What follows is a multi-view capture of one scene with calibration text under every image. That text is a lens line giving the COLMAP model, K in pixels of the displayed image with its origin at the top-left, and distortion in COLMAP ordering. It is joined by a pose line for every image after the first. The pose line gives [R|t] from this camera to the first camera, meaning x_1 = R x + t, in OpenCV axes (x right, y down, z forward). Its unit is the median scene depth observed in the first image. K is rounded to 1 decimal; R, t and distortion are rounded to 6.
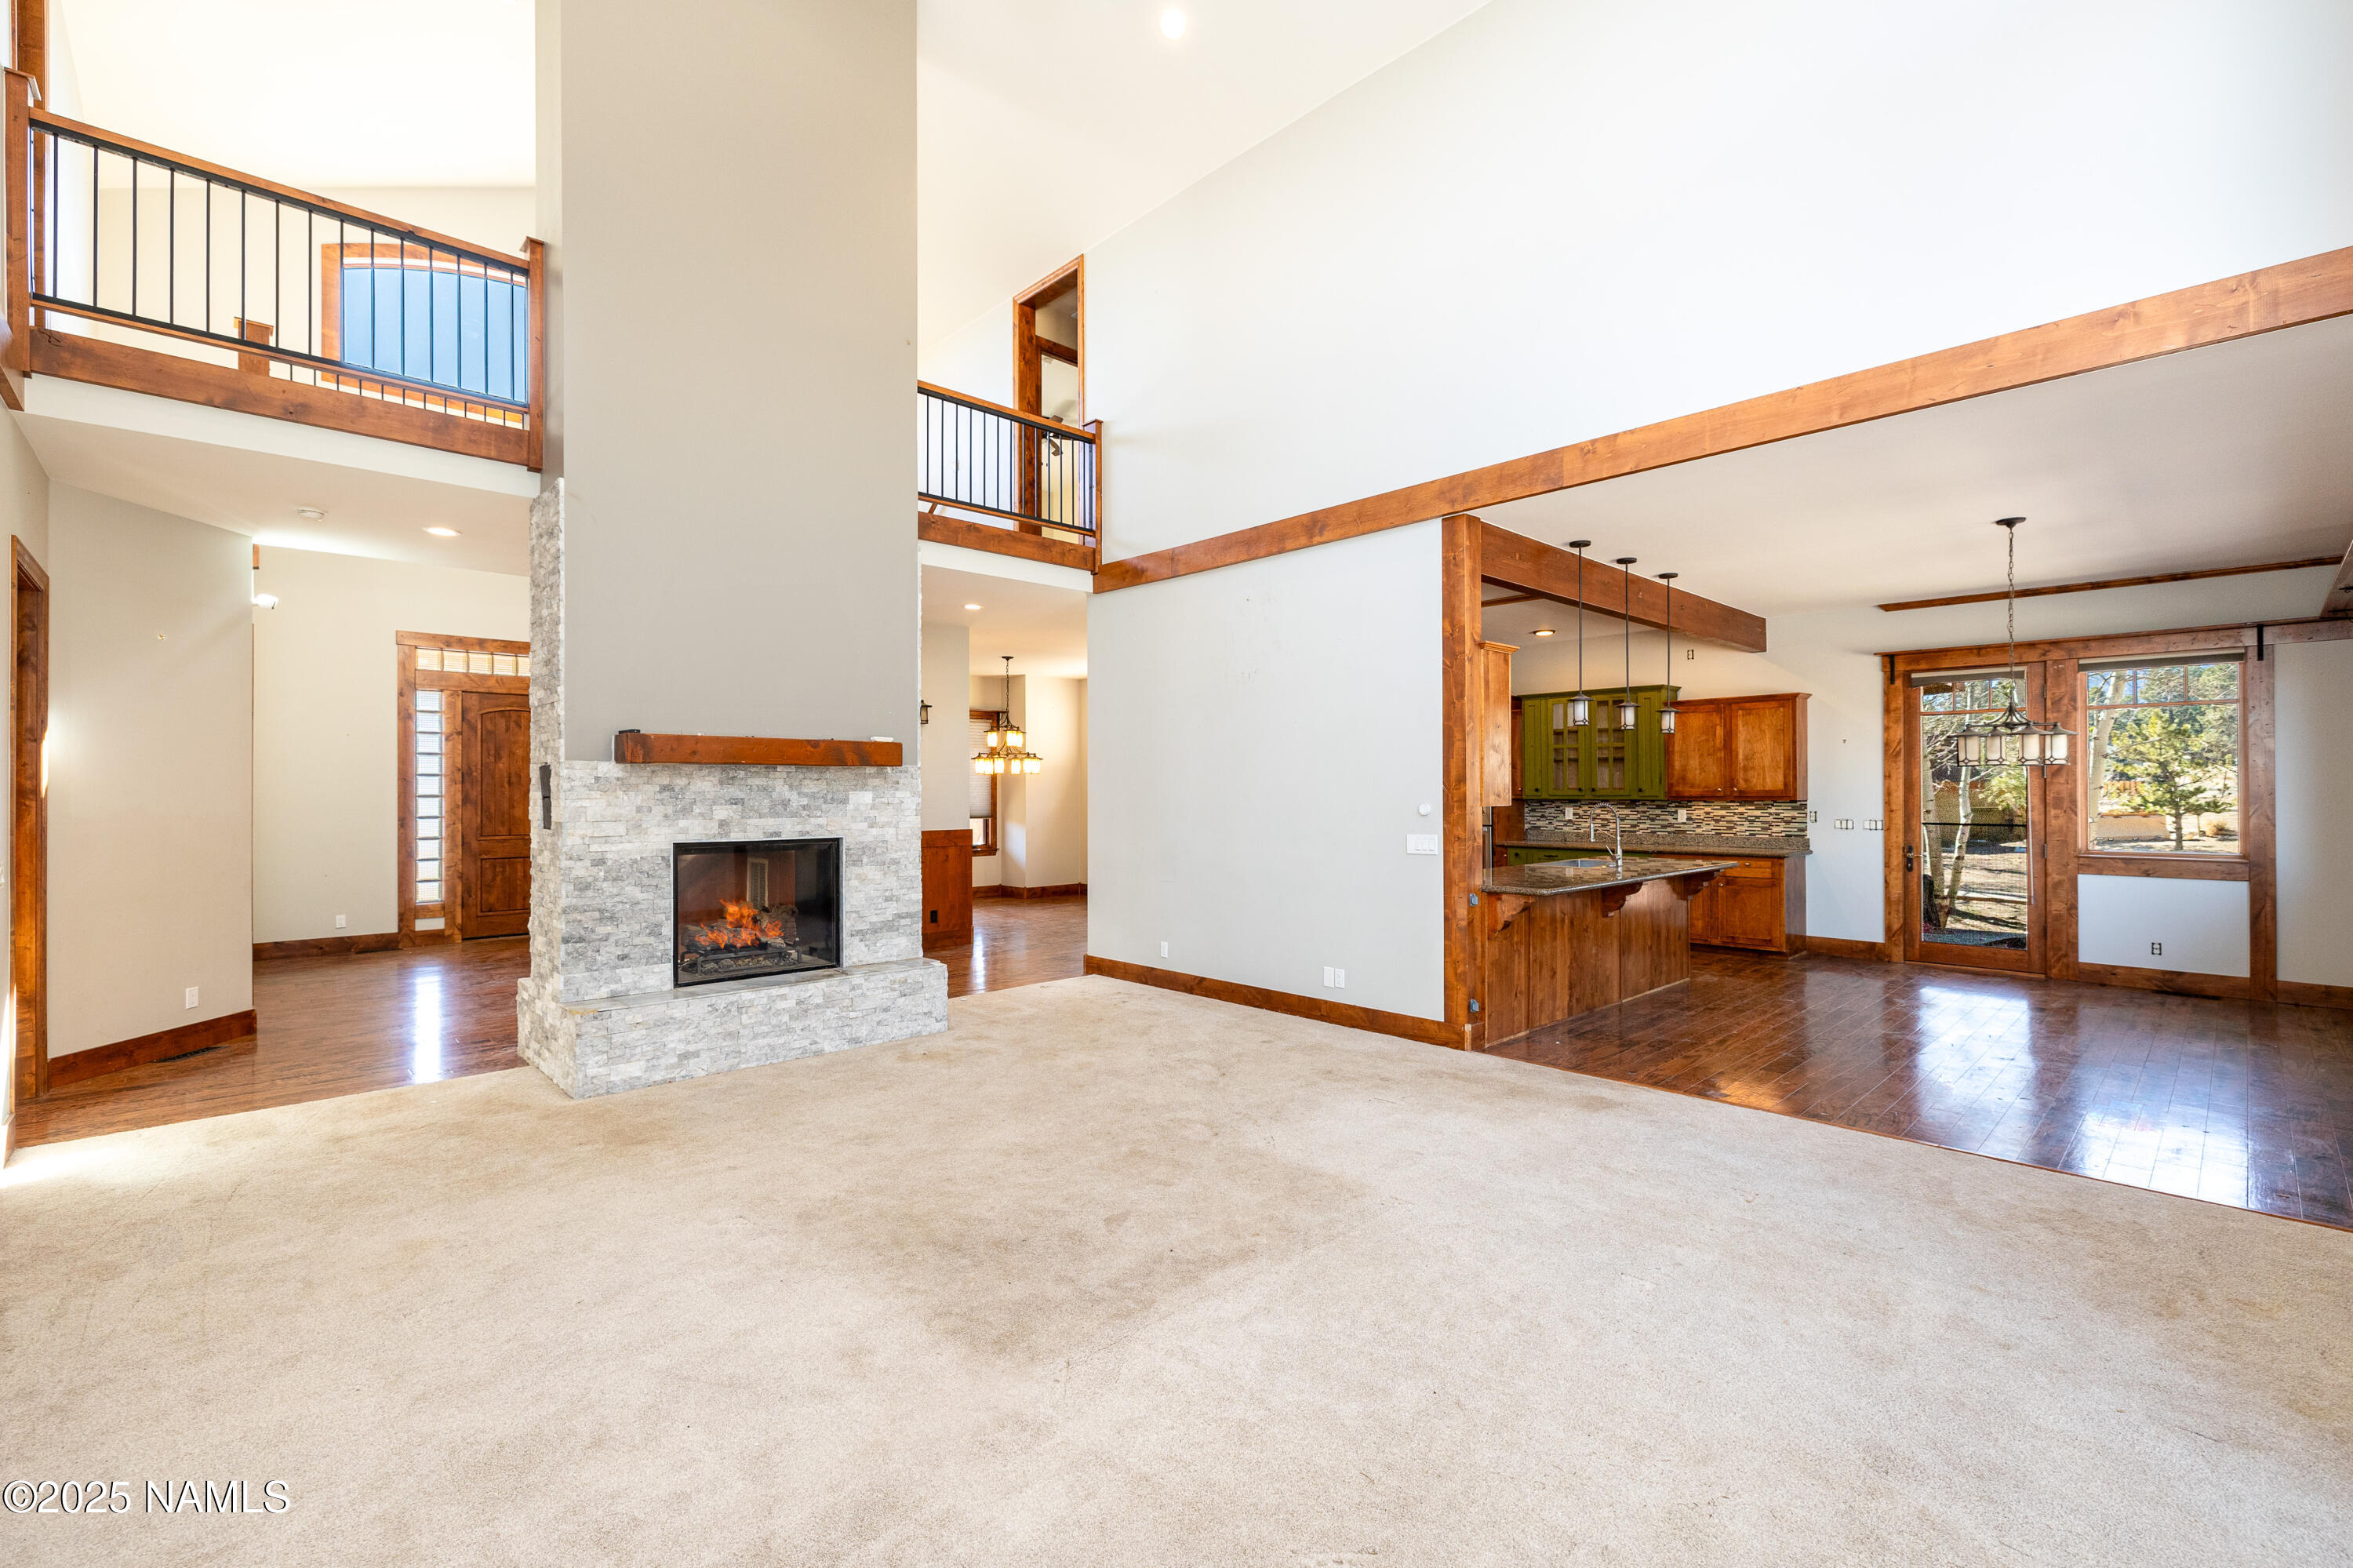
lens RADIAL K [[1002.4, 0, 1178.4], [0, 1002.4, 785.9], [0, 0, 1]] dist [0.002767, -0.001460]
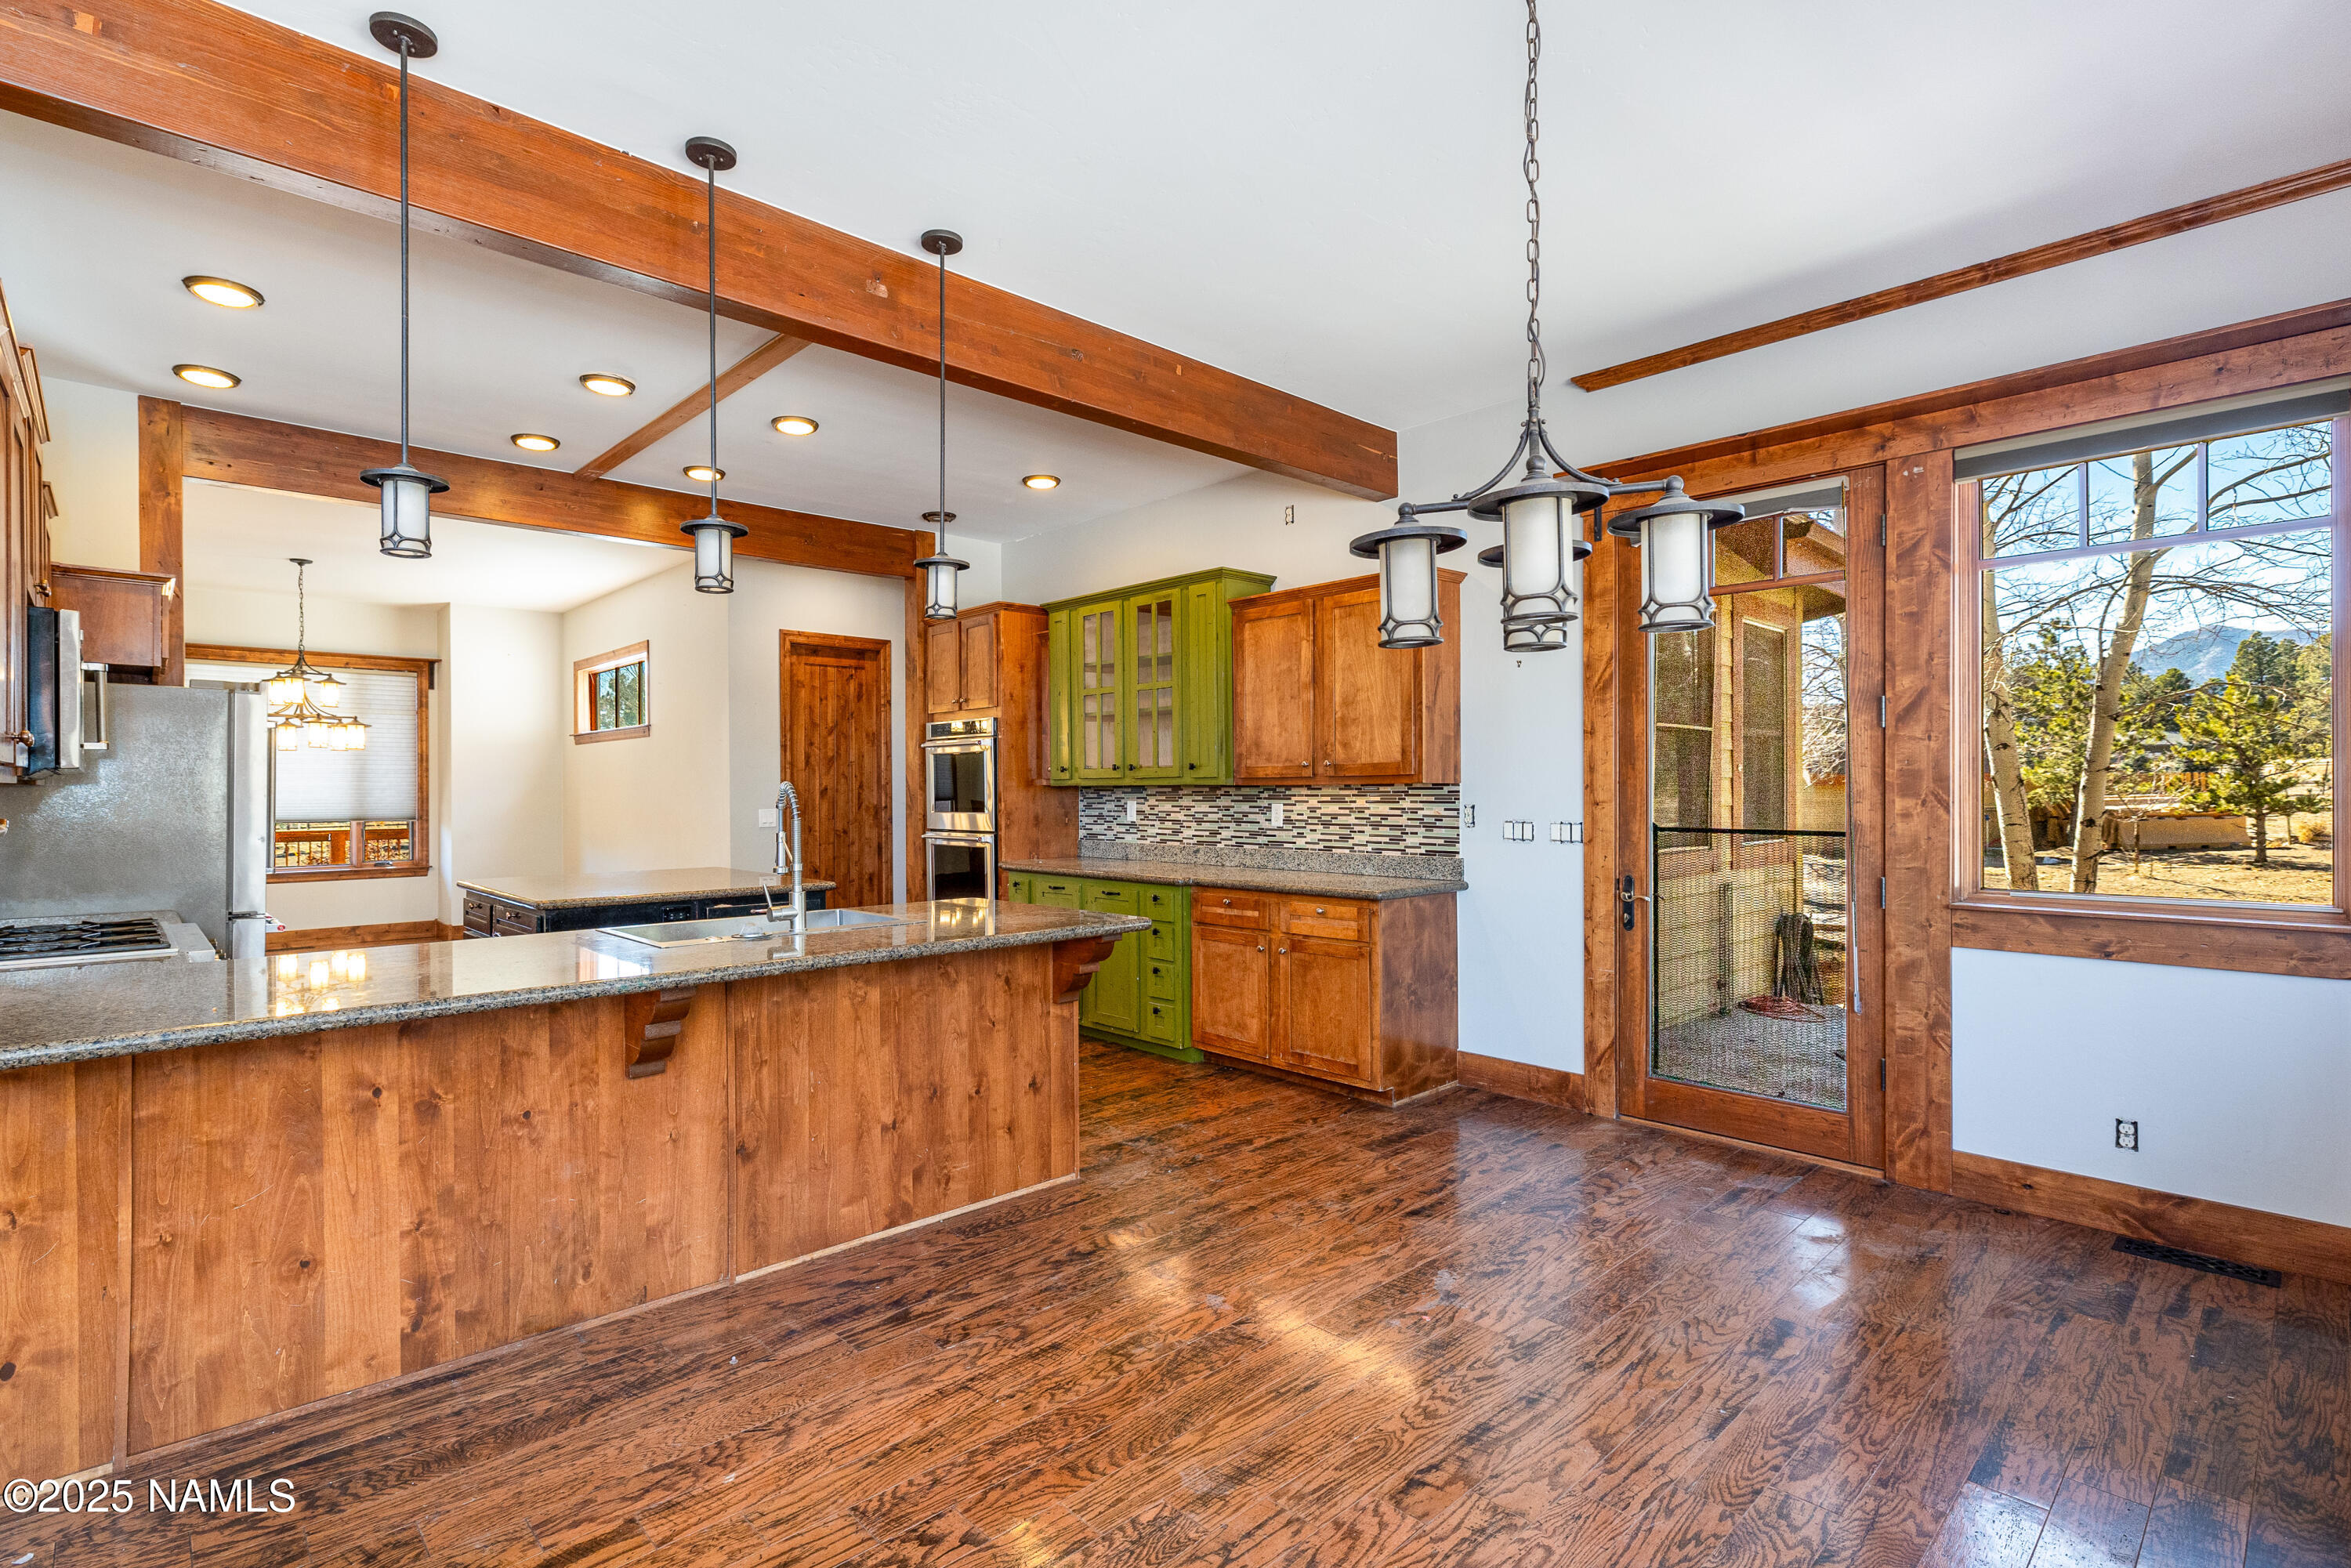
lens RADIAL K [[1111.9, 0, 1108.4], [0, 1111.9, 792.2], [0, 0, 1]] dist [0.009730, -0.002715]
pose [[0.999791, -0.001668, -0.020368, 0.640175], [0.001803, 0.999977, 0.006602, 0.020404], [0.020356, -0.006638, 0.999771, 0.602831]]
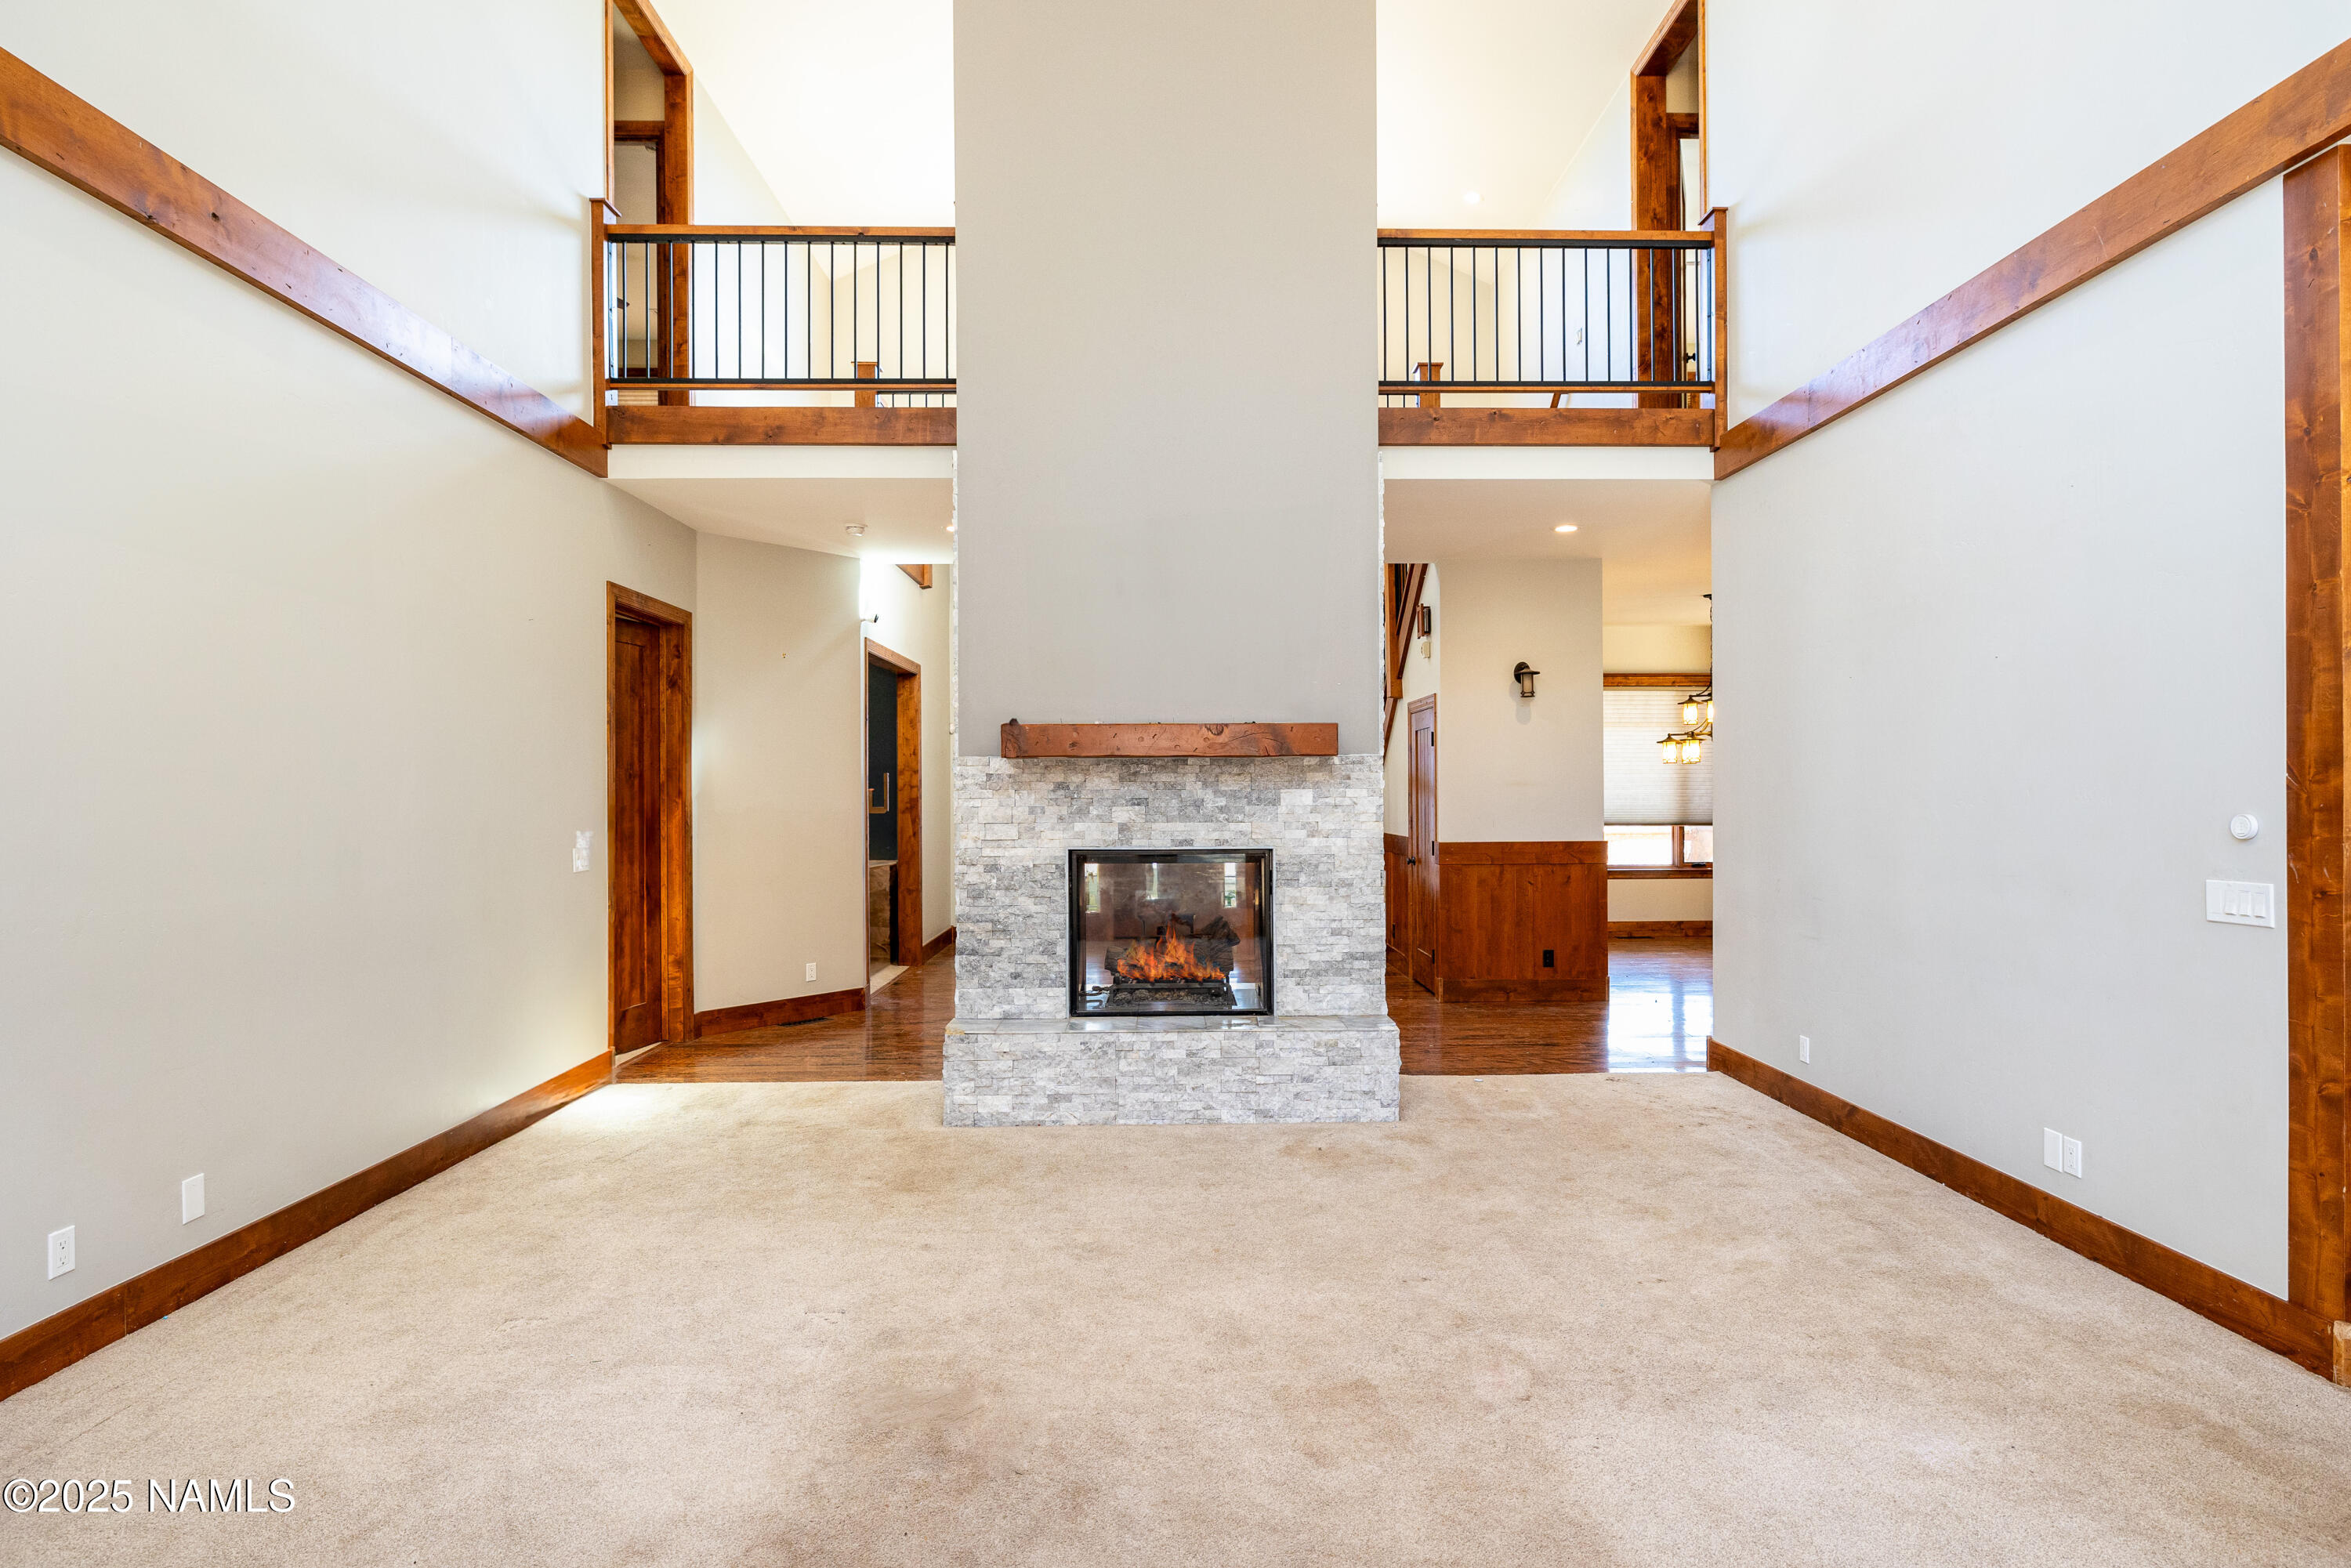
lens RADIAL K [[1218.7, 0, 1202.7], [0, 1218.7, 791.2], [0, 0, 1]] dist [-0.002370, 0.001214]
pose [[0.746944, -0.000012, -0.664887, 0.231399], [0.006649, 0.999950, 0.007452, -0.000333], [0.664854, -0.009987, 0.746906, 0.239389]]
